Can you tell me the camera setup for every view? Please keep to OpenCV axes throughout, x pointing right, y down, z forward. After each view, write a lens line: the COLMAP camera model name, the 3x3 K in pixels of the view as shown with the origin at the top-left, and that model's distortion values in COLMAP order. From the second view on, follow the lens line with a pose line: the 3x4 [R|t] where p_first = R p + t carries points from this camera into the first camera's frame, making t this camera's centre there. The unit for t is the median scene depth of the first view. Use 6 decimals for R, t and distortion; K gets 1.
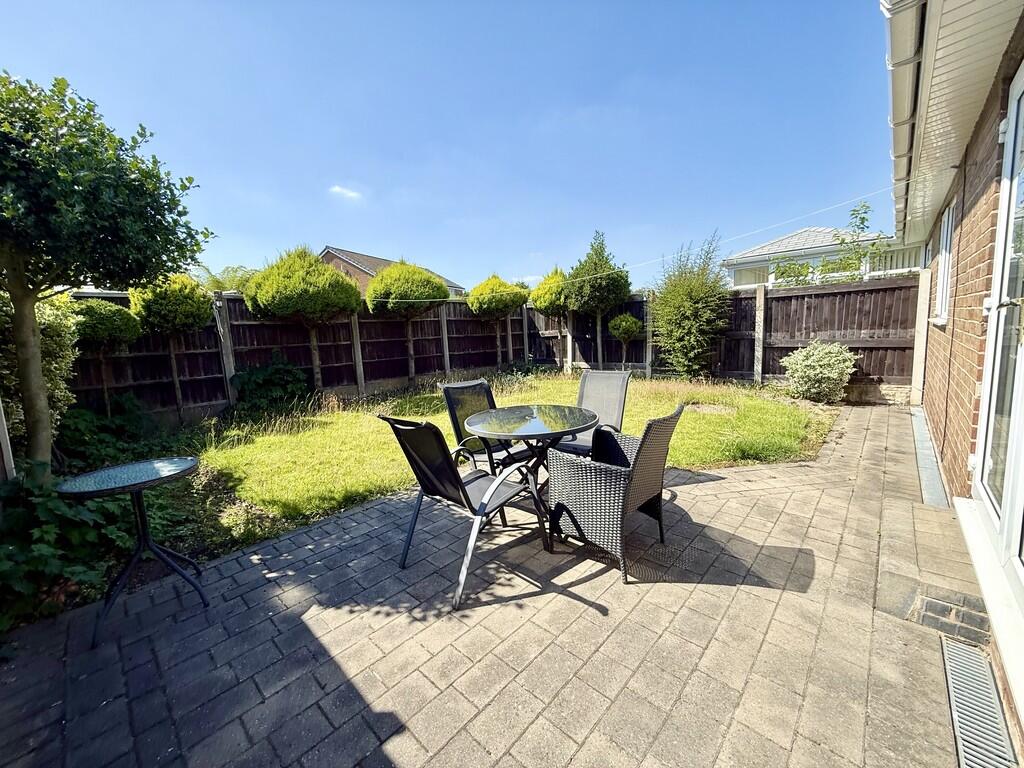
lens RADIAL K [[404.2, 0, 510.2], [0, 404.2, 381.5], [0, 0, 1]] dist [-0.000580, -0.000736]
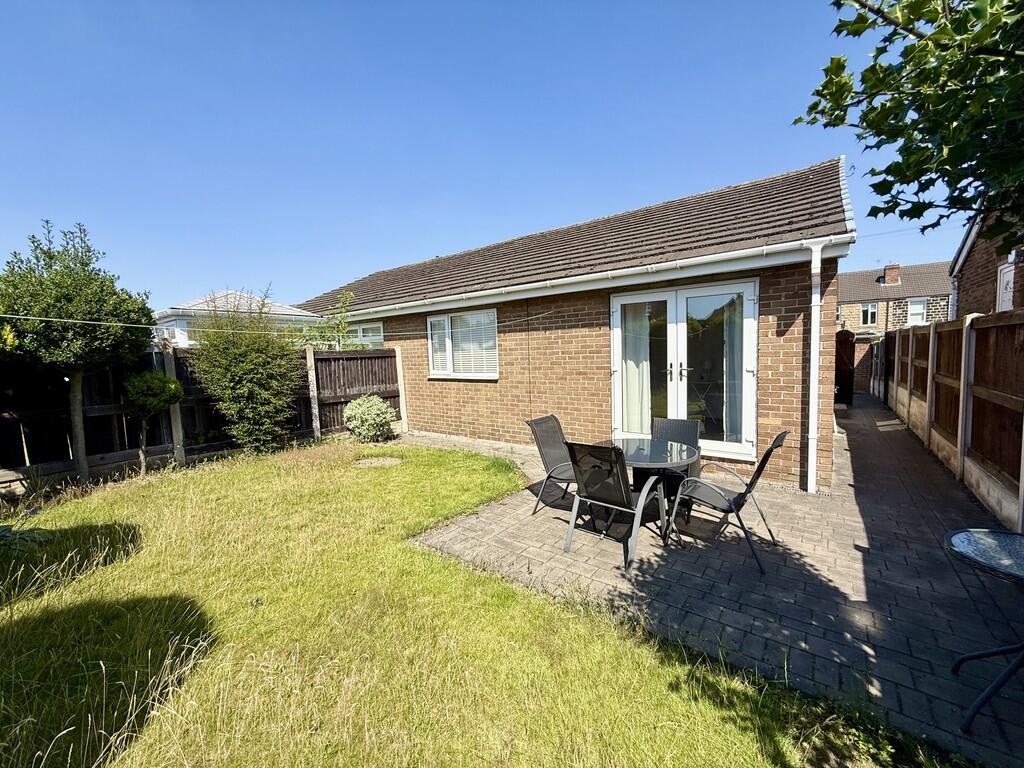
lens RADIAL K [[404.2, 0, 510.2], [0, 404.2, 386.5], [0, 0, 1]] dist [-0.000580, -0.000736]
pose [[-0.086481, -0.023348, 0.995980, -1.446644], [0.163083, 0.985908, 0.037273, -0.273380], [-0.982815, 0.165650, -0.081455, 1.814256]]
